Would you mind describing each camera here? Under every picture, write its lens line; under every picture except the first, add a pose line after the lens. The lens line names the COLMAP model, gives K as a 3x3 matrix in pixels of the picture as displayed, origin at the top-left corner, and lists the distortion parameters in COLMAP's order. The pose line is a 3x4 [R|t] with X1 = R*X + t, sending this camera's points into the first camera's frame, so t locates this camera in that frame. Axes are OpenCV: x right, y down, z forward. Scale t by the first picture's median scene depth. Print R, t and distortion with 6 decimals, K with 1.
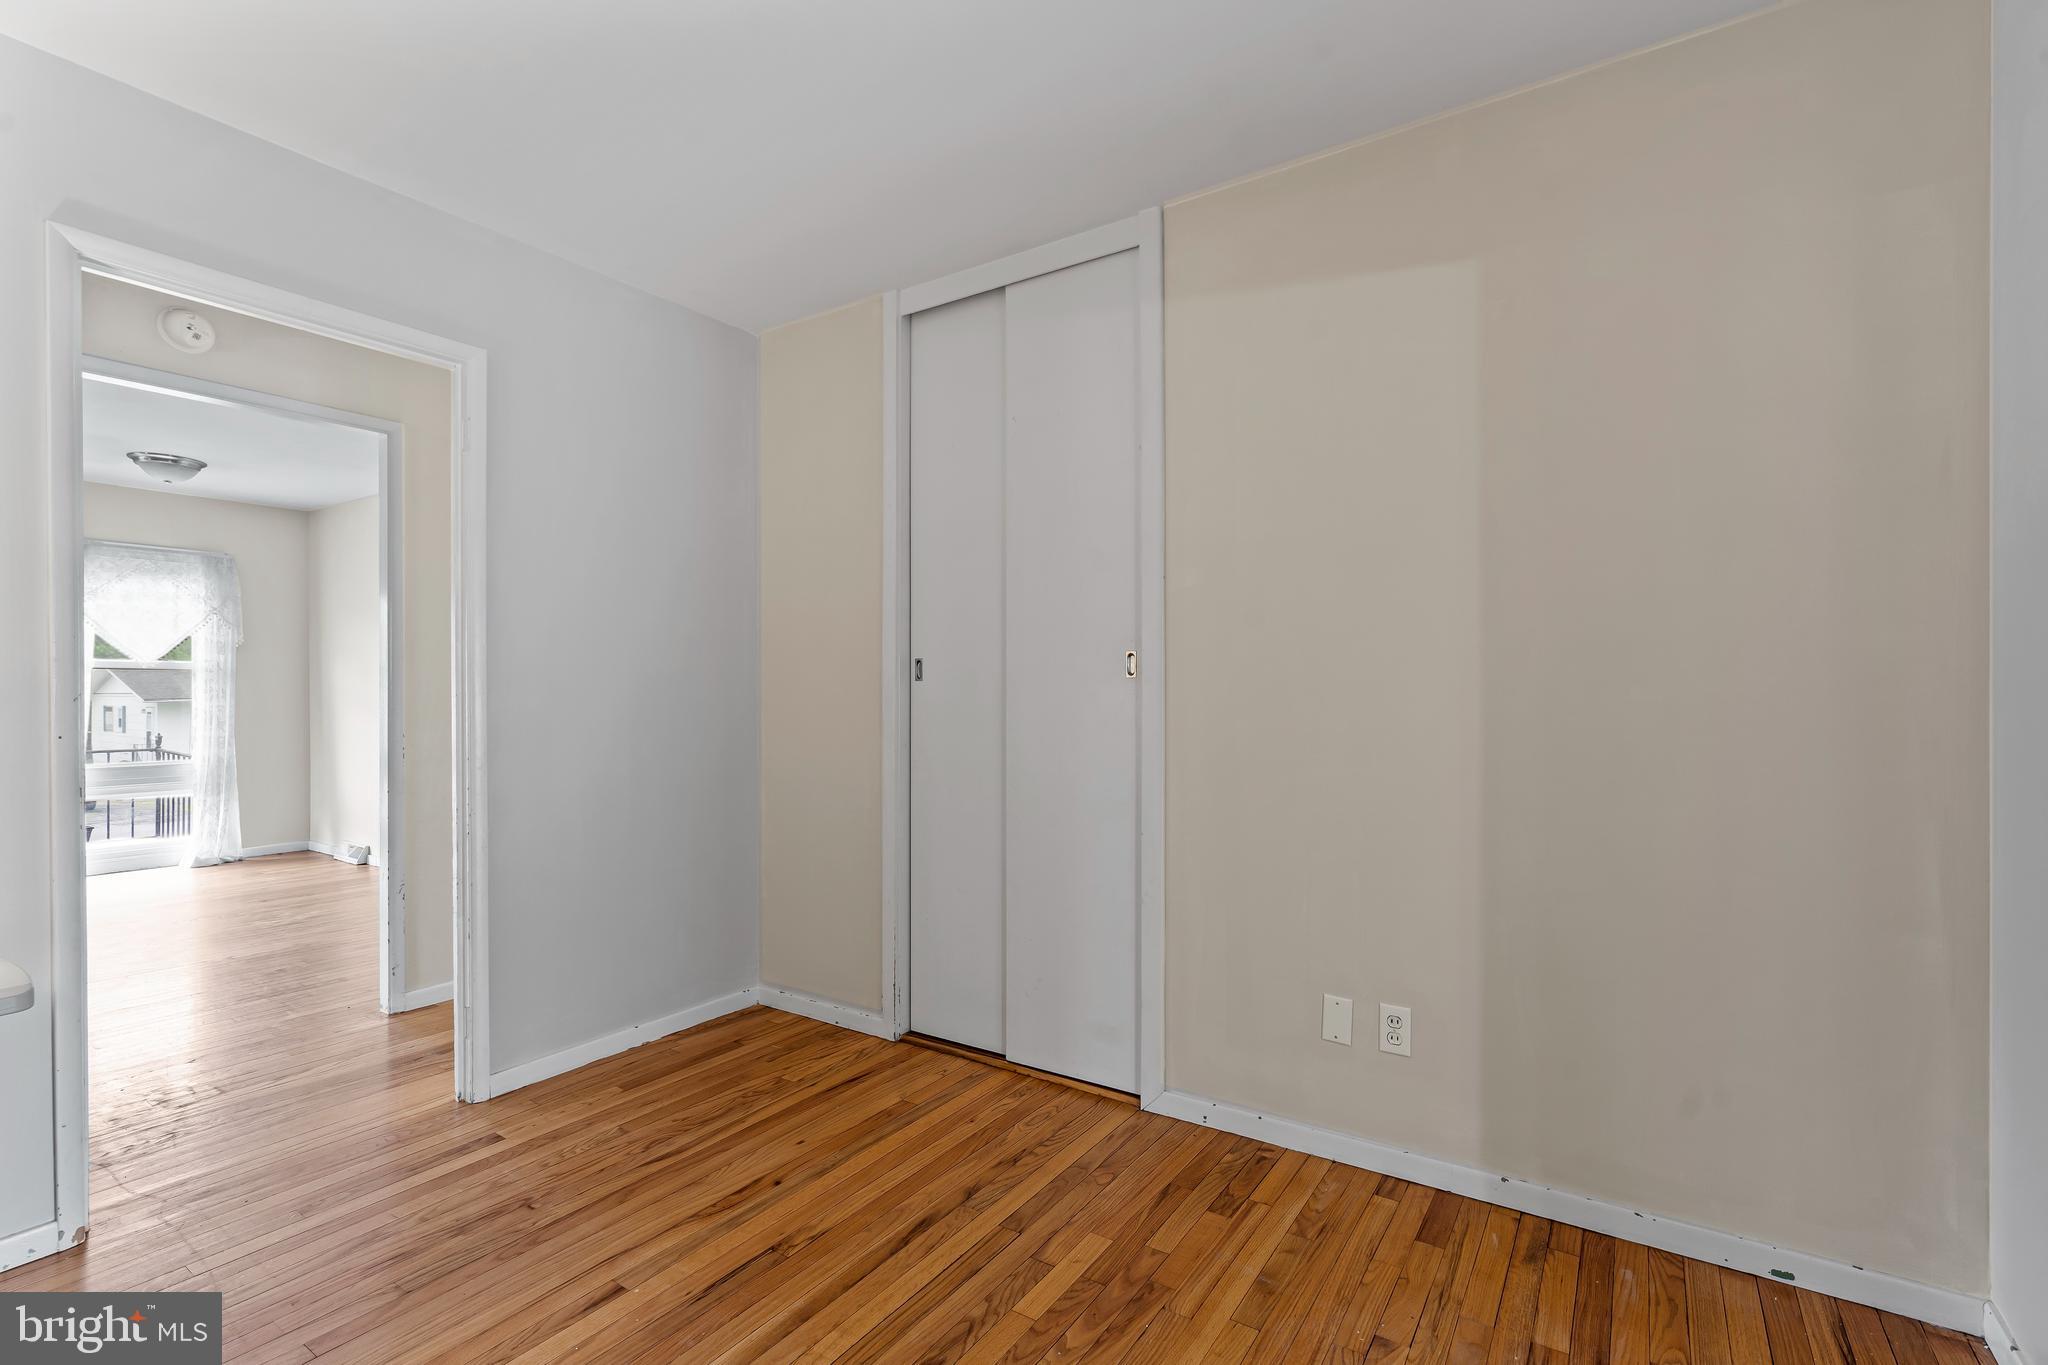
lens RADIAL K [[924.0, 0, 1022.9], [0, 924.0, 692.0], [0, 0, 1]] dist [-0.001662, 0.000302]
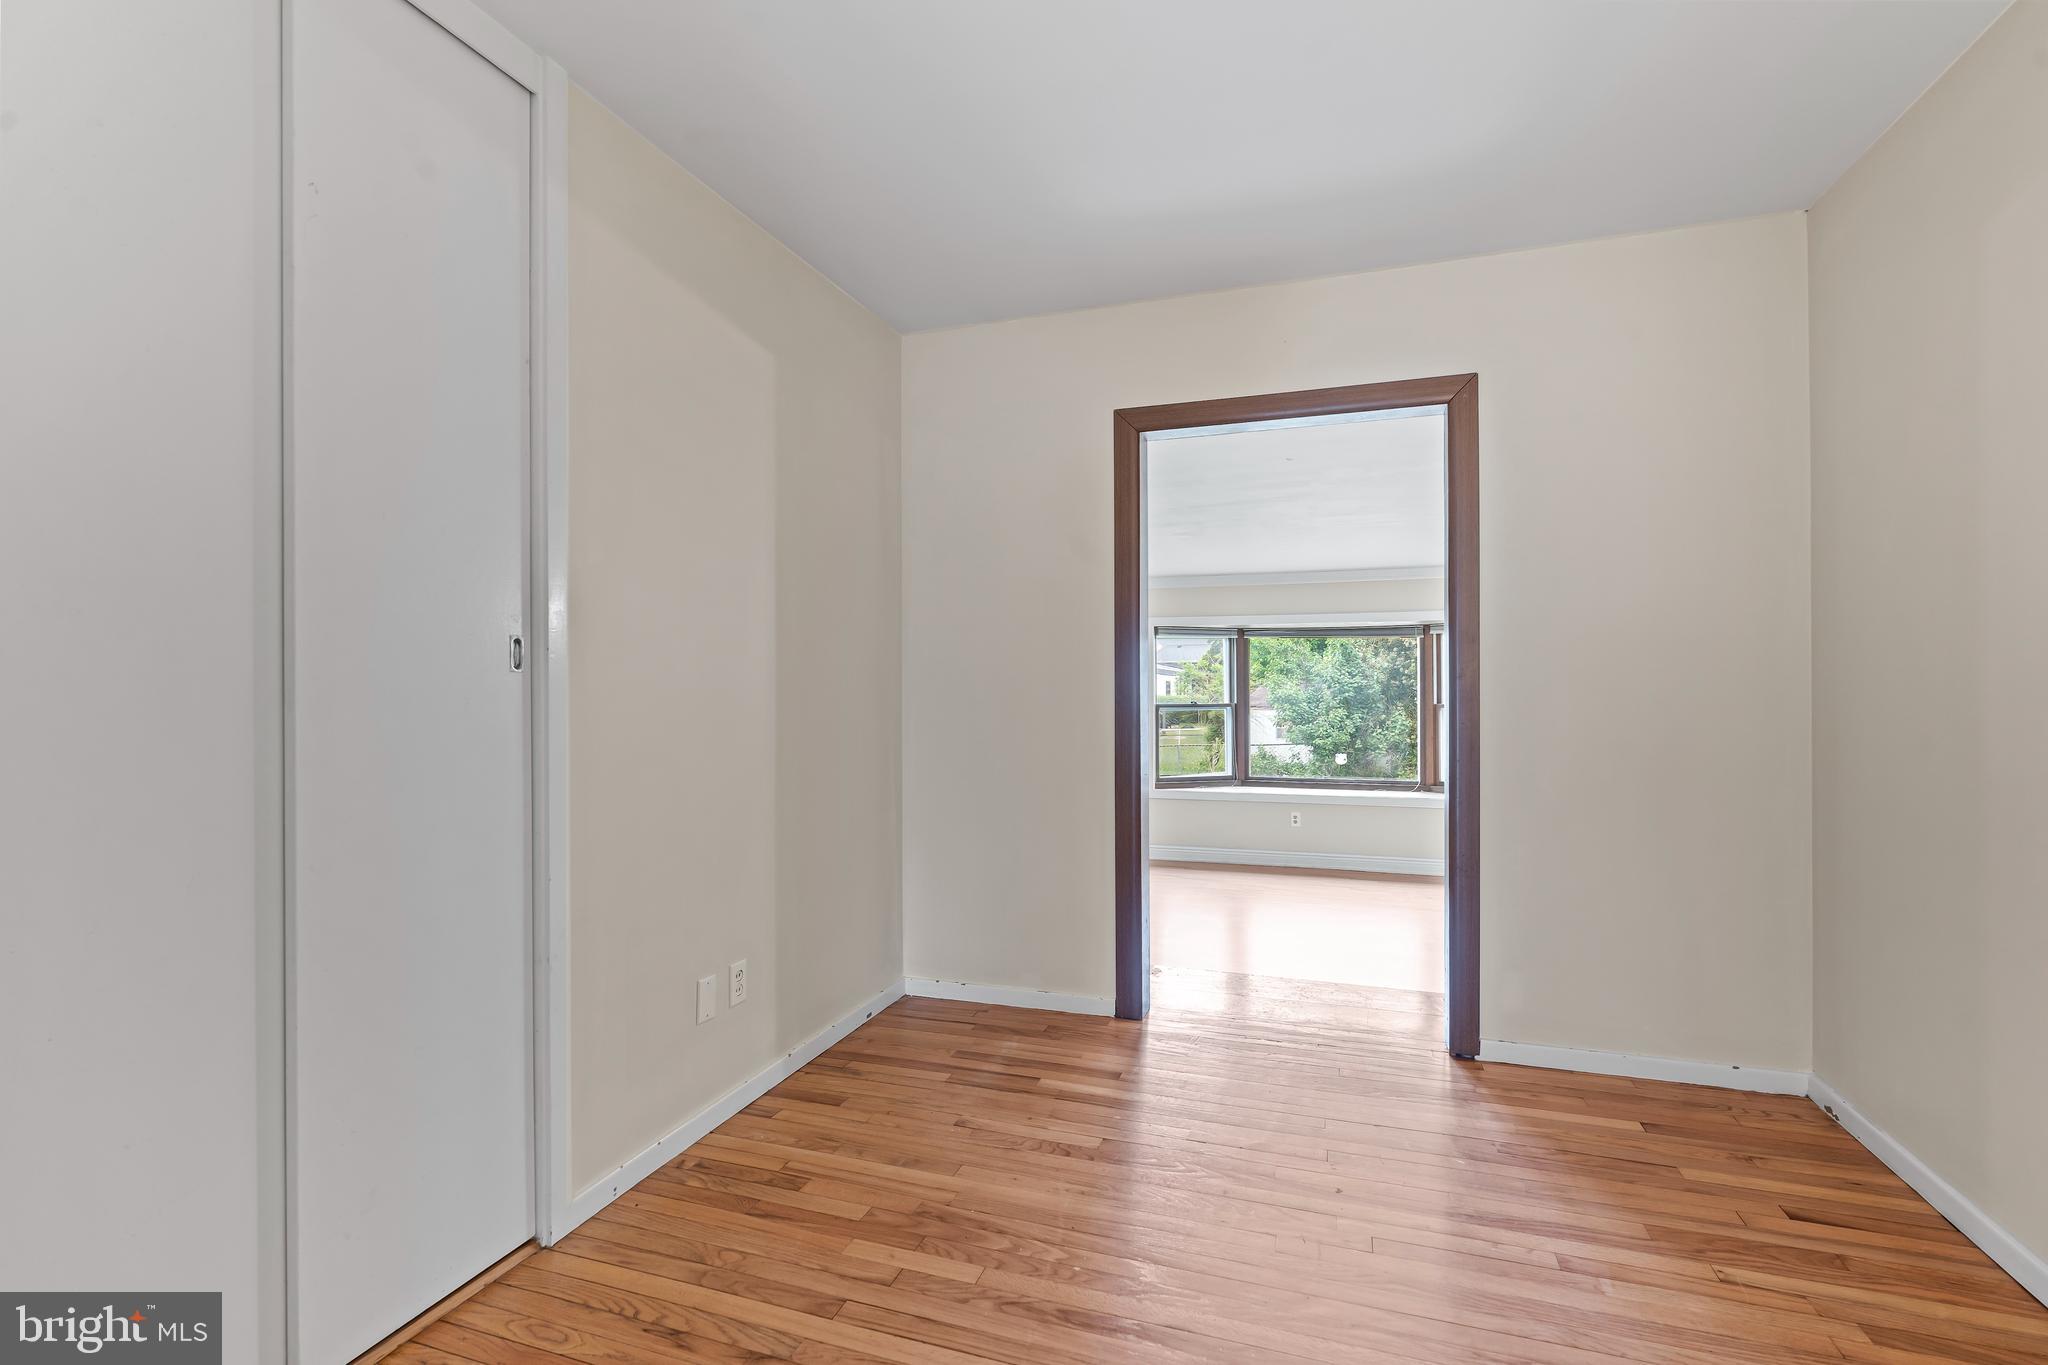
lens RADIAL K [[932.3, 0, 1024.0], [0, 932.3, 682.5], [0, 0, 1]] dist [-0.000272, -0.000359]
pose [[-0.245556, 0.003205, 0.969377, -0.895624], [0.006824, 0.999975, -0.001578, -0.006157], [-0.969358, 0.006227, -0.245572, 1.026826]]
